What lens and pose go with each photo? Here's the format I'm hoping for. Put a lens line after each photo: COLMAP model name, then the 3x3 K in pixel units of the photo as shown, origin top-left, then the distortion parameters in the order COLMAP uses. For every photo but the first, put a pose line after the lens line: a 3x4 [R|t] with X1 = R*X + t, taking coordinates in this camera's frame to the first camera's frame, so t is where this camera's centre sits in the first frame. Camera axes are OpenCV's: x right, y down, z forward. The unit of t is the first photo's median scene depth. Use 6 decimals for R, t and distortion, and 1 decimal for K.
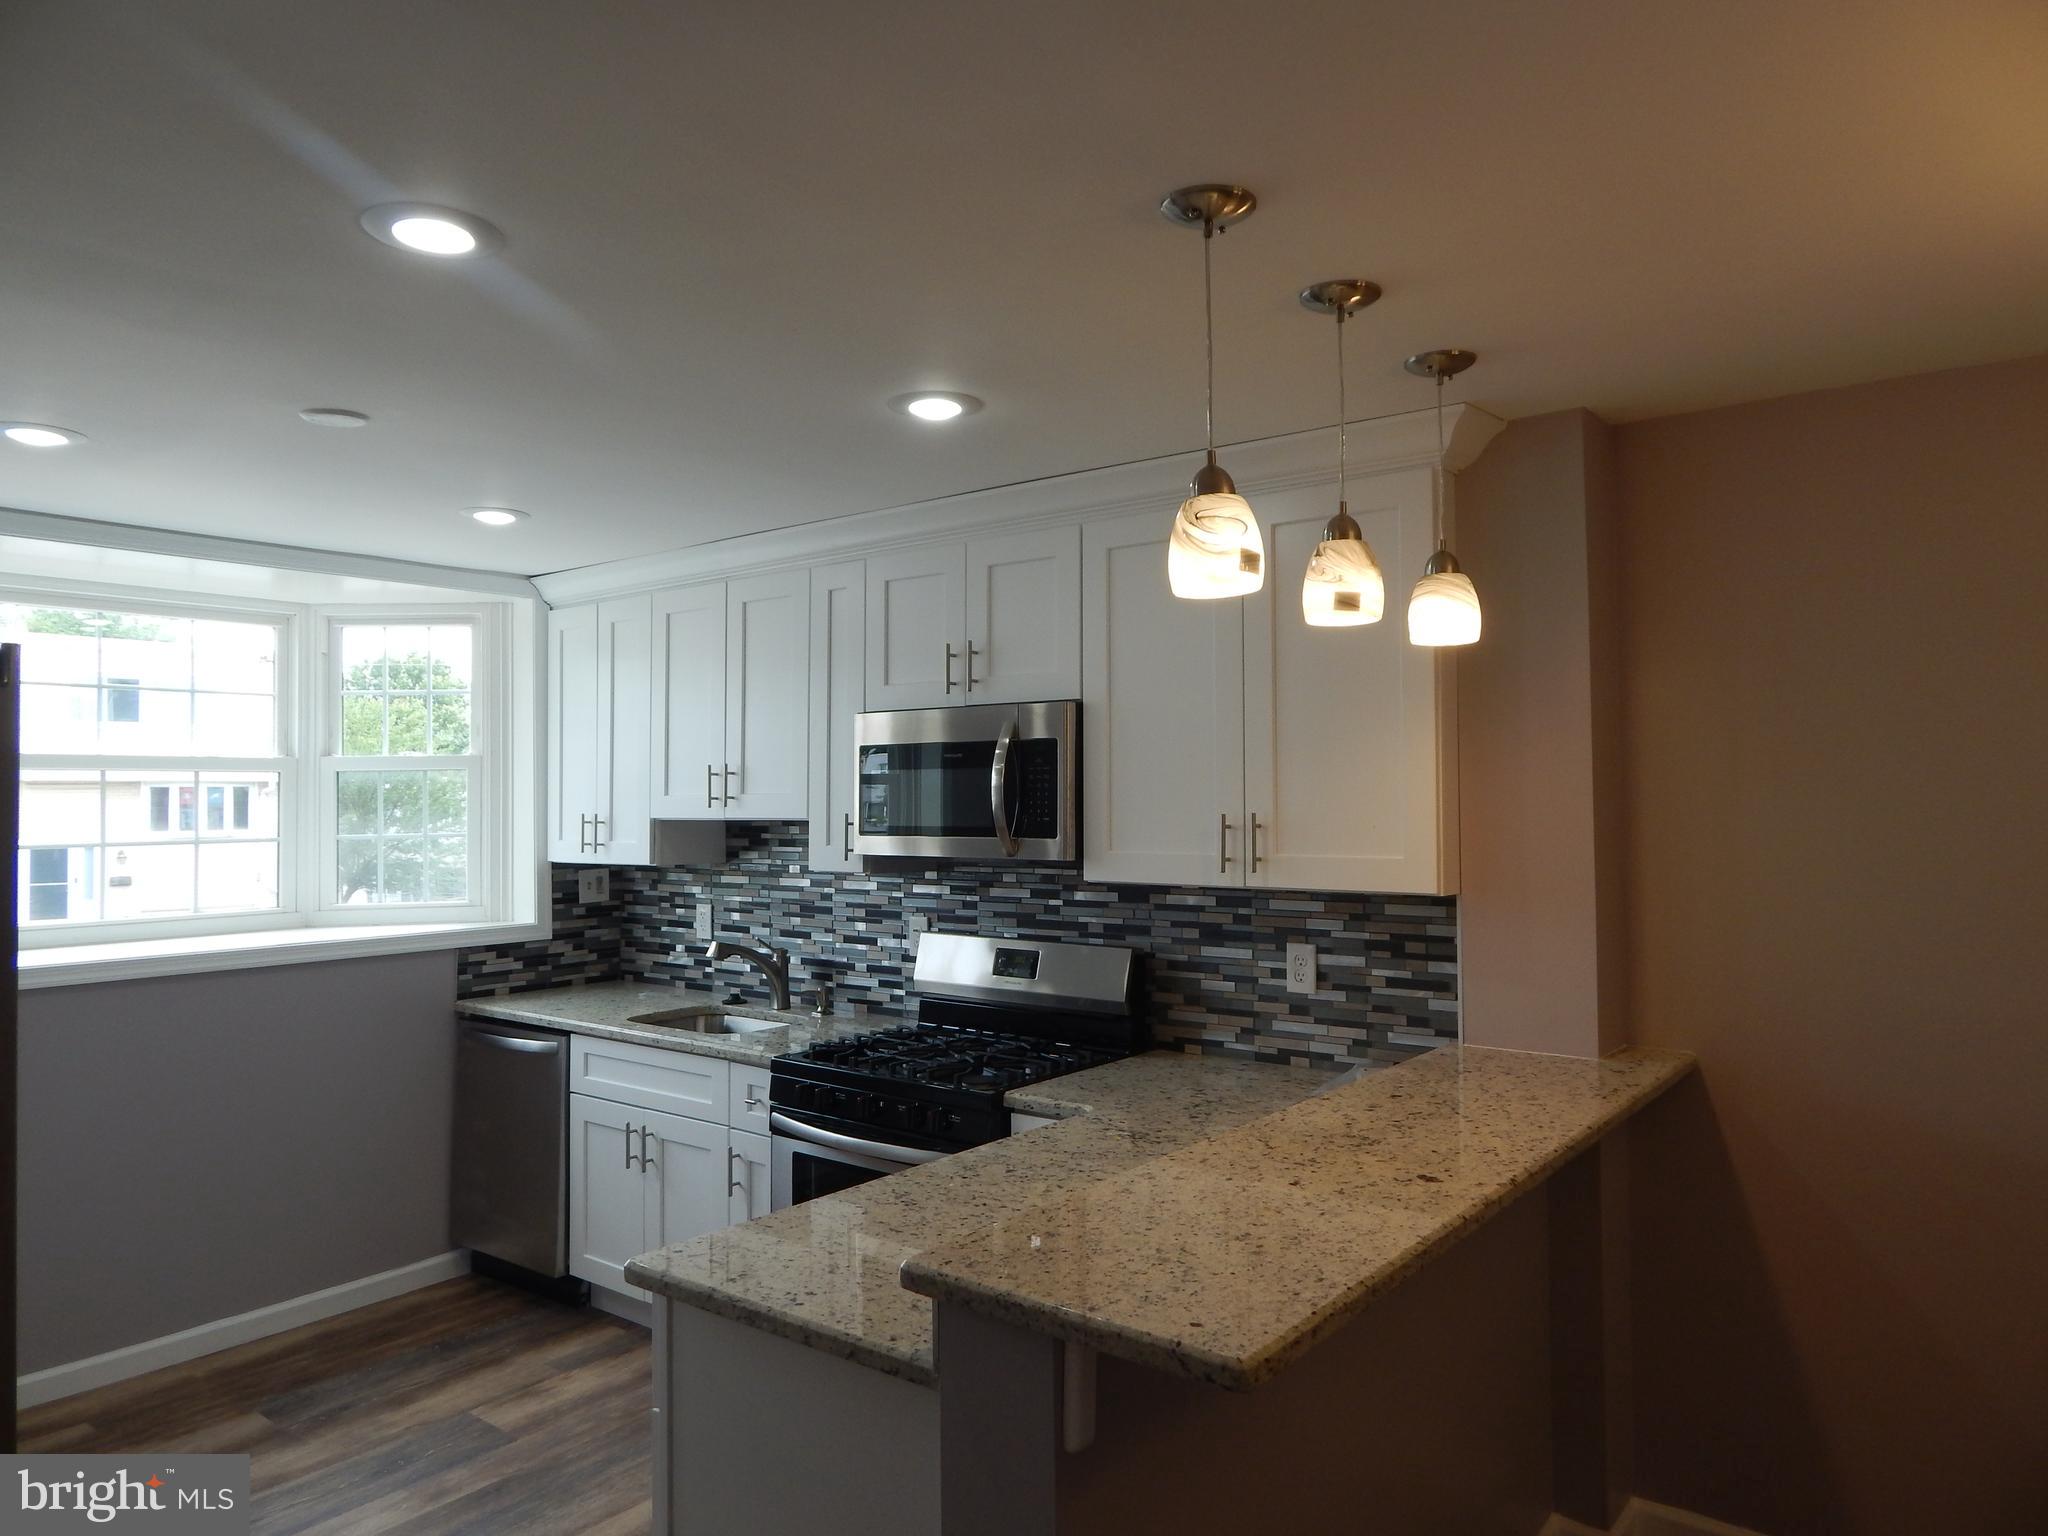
lens RADIAL K [[1344.3, 0, 1032.3], [0, 1344.3, 773.3], [0, 0, 1]] dist [0.000505, 0.004071]
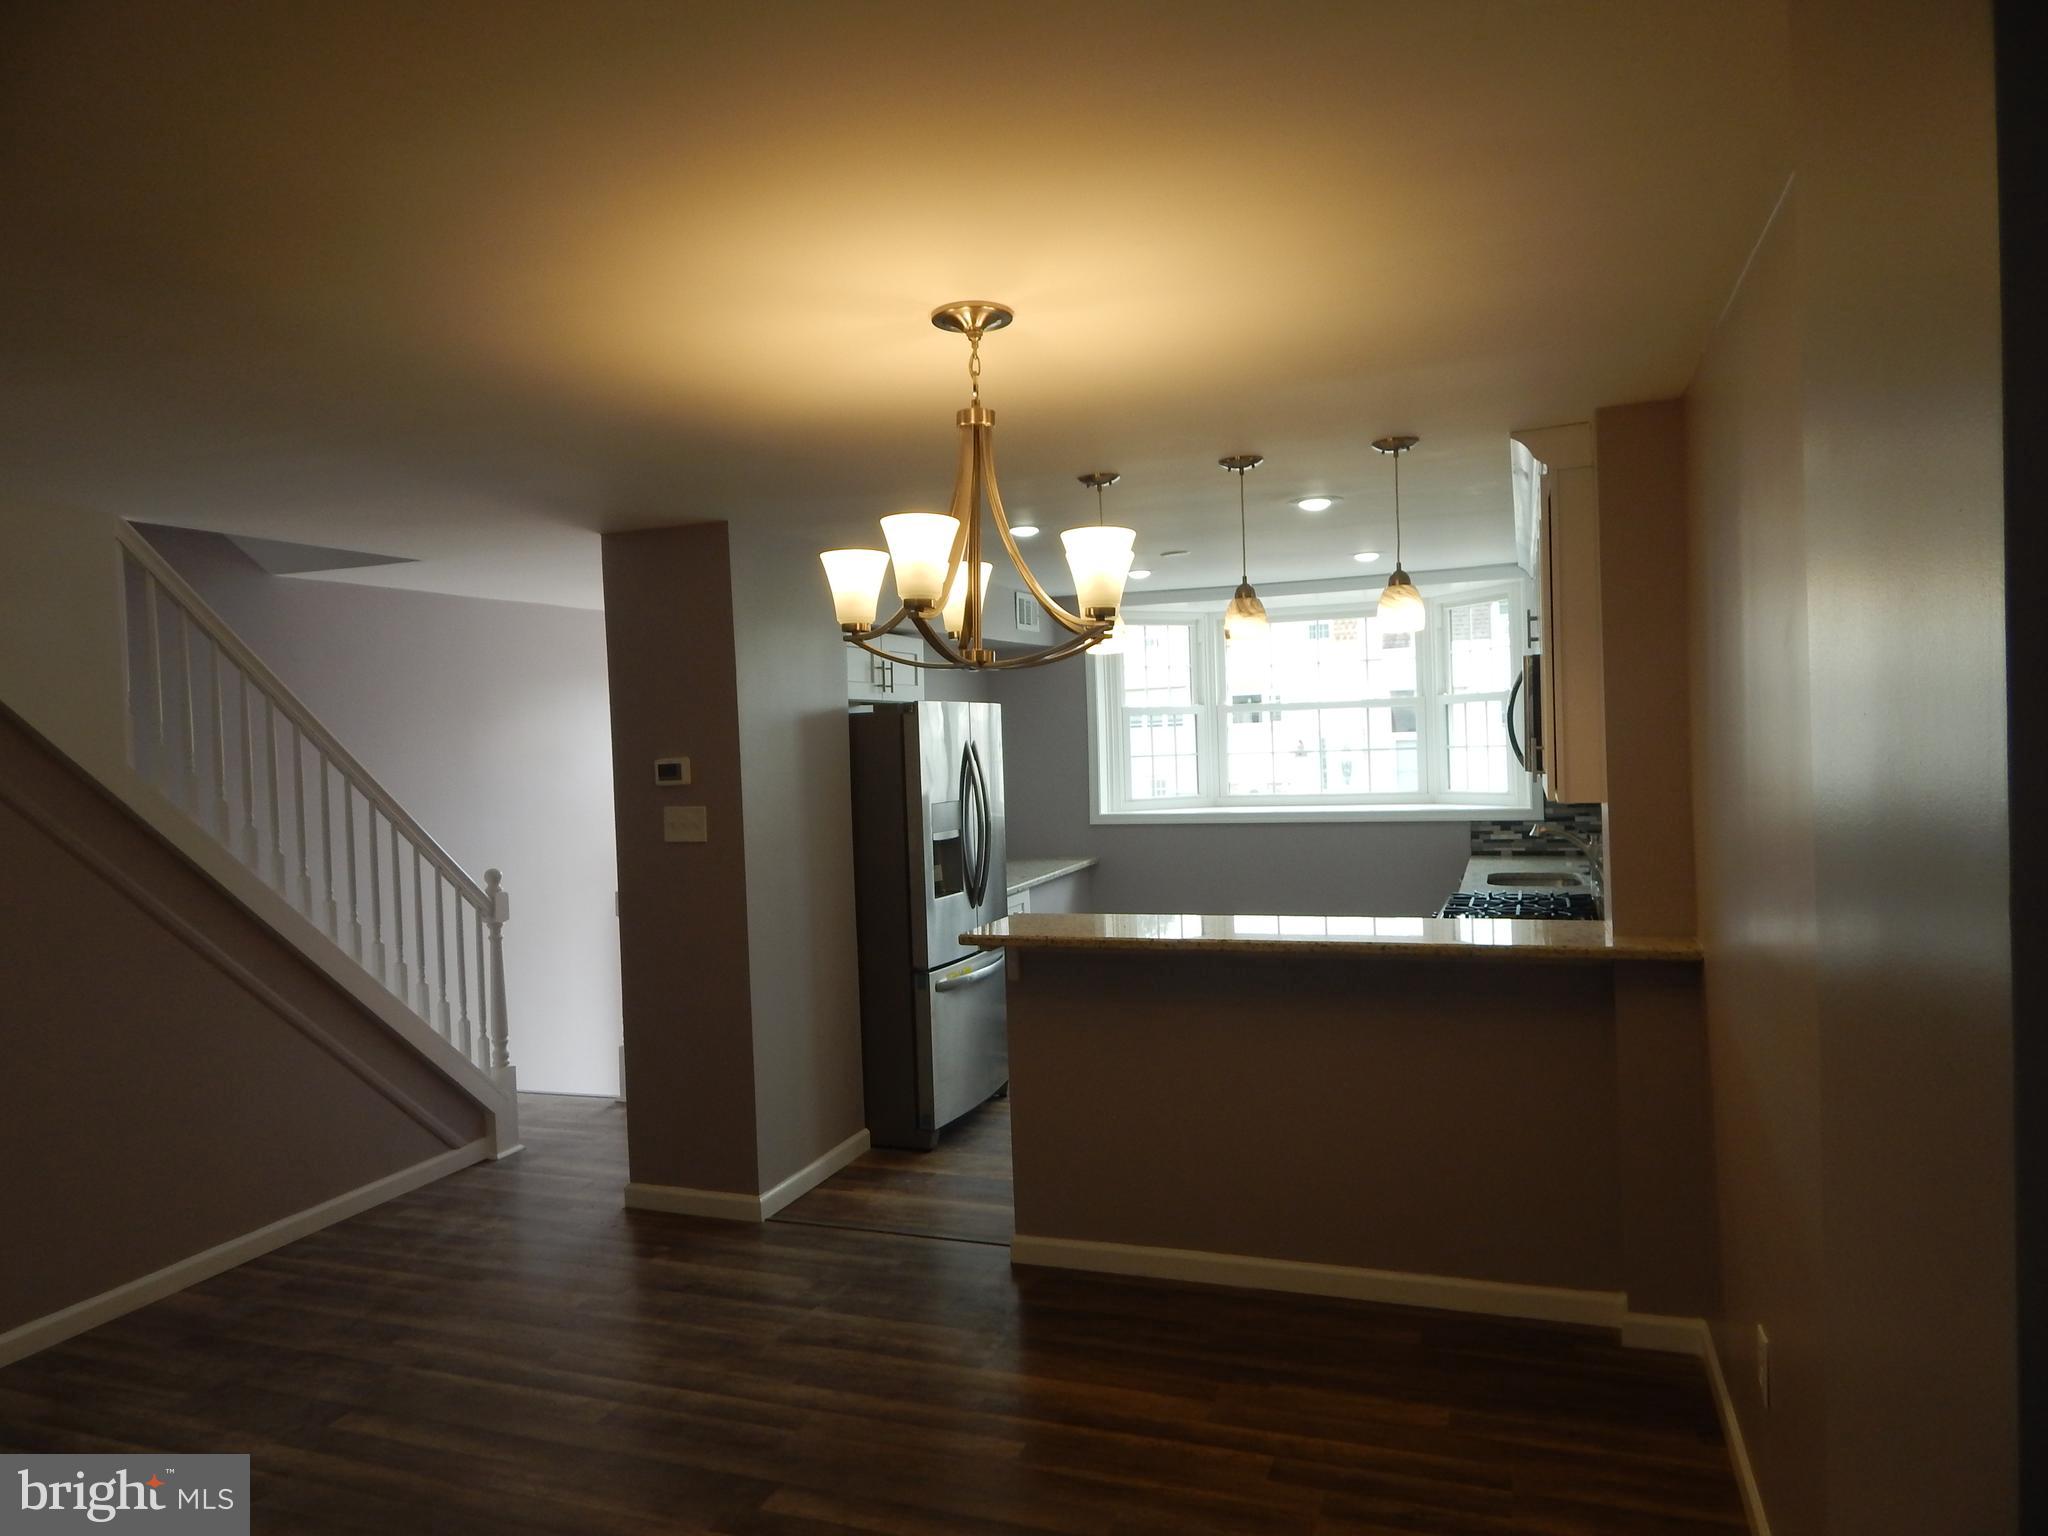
lens RADIAL K [[1344.3, 0, 1024.4], [0, 1344.3, 767.2], [0, 0, 1]] dist [0.000505, 0.004071]
pose [[0.318820, 0.021949, -0.947561, 0.835791], [0.046345, 0.998175, 0.038715, -0.011775], [0.946682, -0.056258, 0.317221, 0.051142]]
